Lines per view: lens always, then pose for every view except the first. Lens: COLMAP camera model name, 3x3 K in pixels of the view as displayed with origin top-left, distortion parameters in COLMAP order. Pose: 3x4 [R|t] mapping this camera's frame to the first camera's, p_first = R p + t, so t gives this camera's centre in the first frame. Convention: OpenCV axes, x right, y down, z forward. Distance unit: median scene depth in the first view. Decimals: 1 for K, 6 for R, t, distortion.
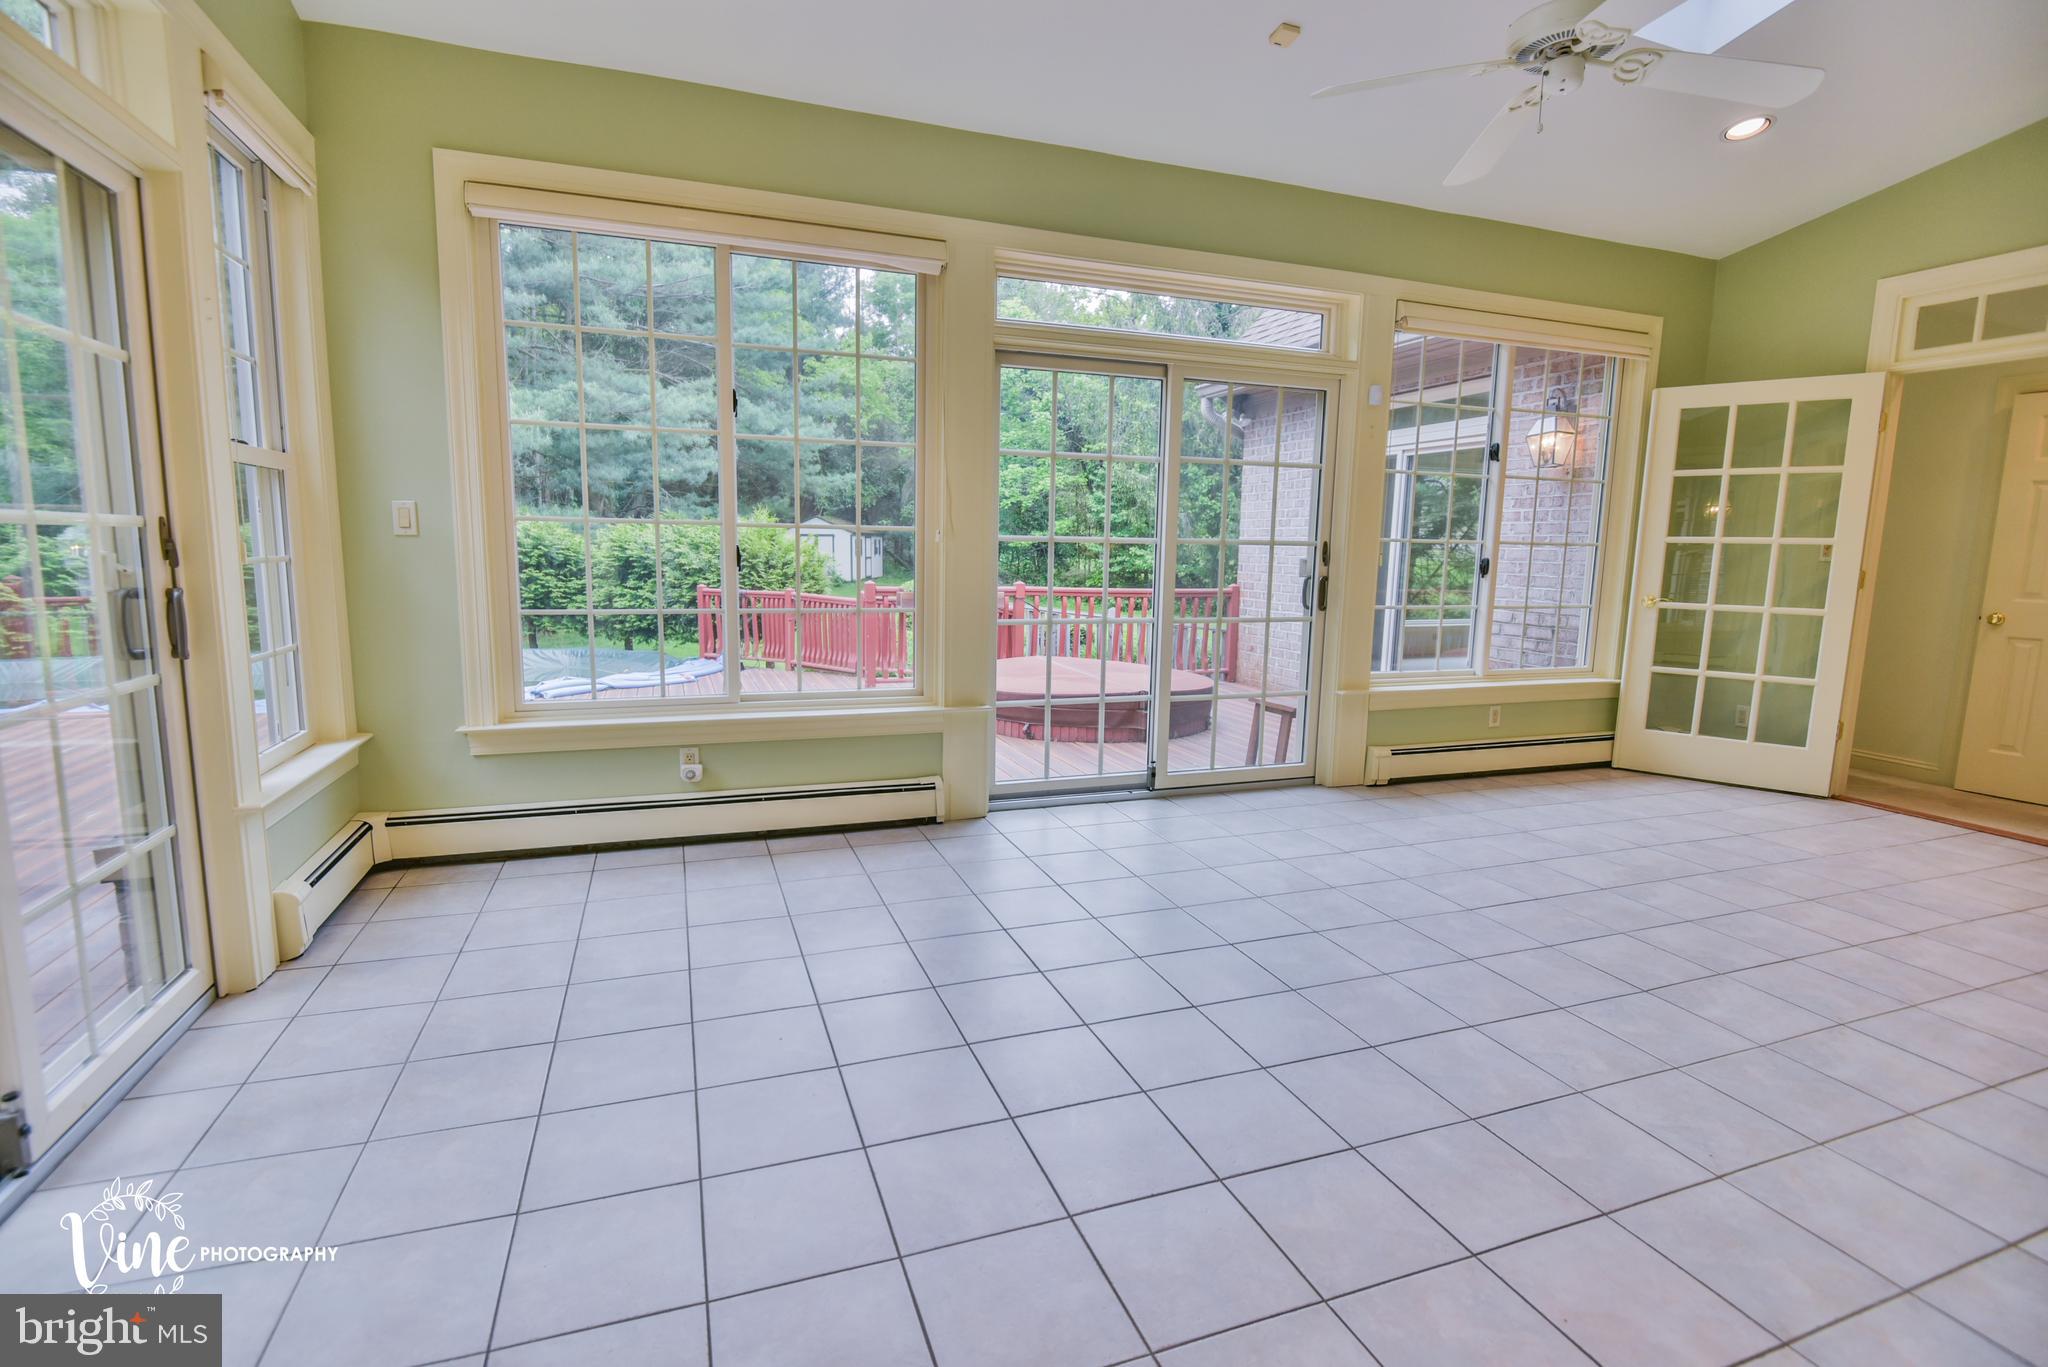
lens RADIAL K [[943.8, 0, 1011.0], [0, 943.8, 680.2], [0, 0, 1]] dist [-0.009178, -0.005114]
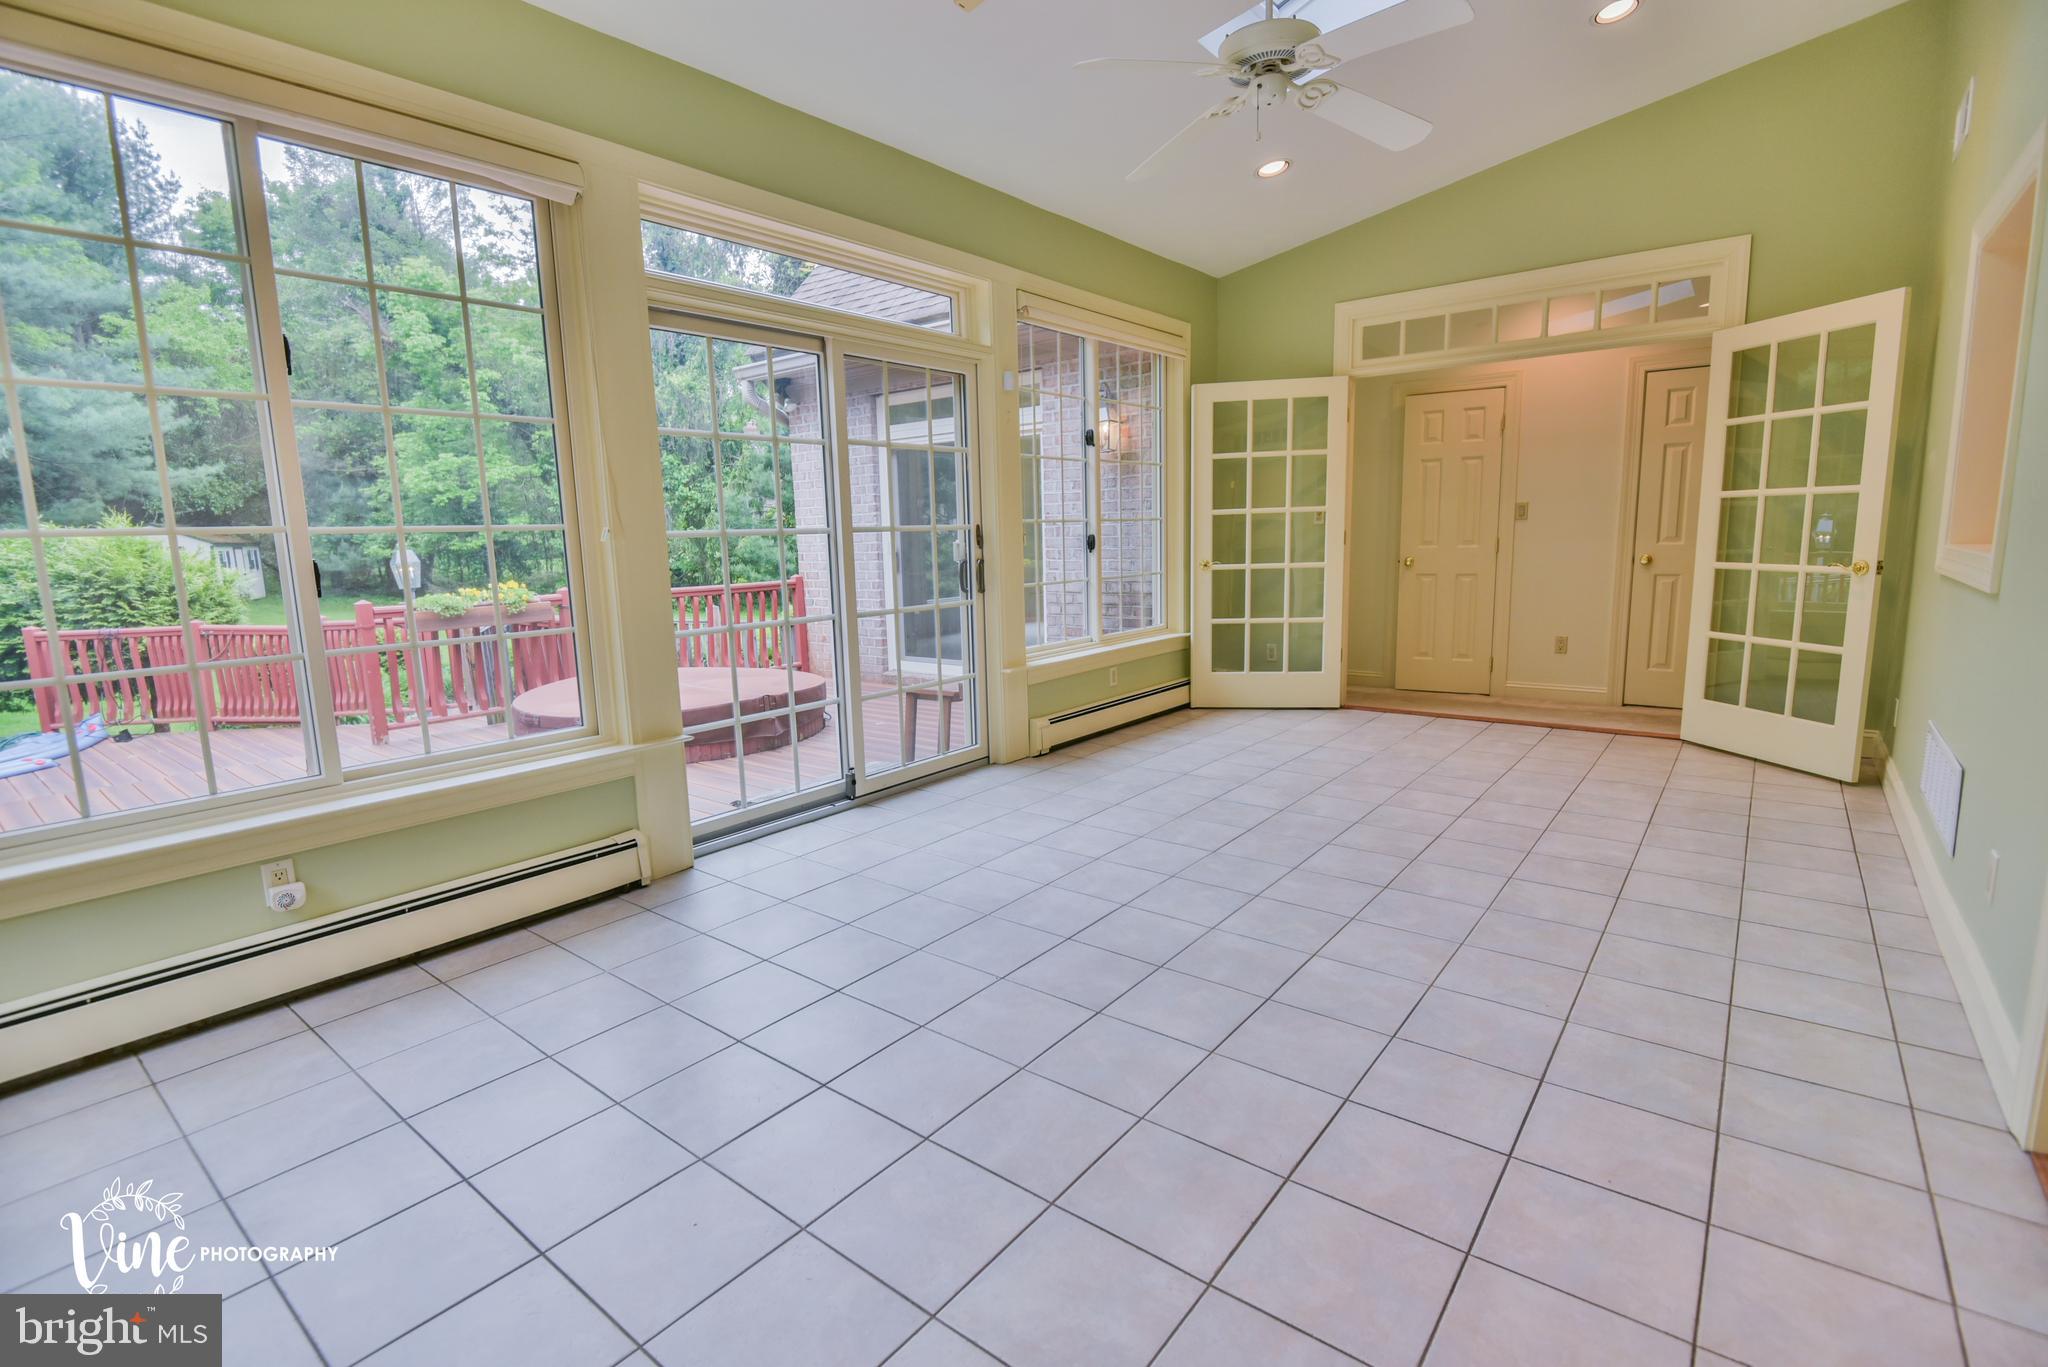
lens RADIAL K [[943.8, 0, 1022.1], [0, 943.8, 683.9], [0, 0, 1]] dist [-0.009178, -0.005114]
pose [[0.851944, -0.123115, 0.508954, -0.156718], [0.115629, 0.992205, 0.046459, -0.018418], [-0.510707, 0.019269, 0.859539, 0.105496]]
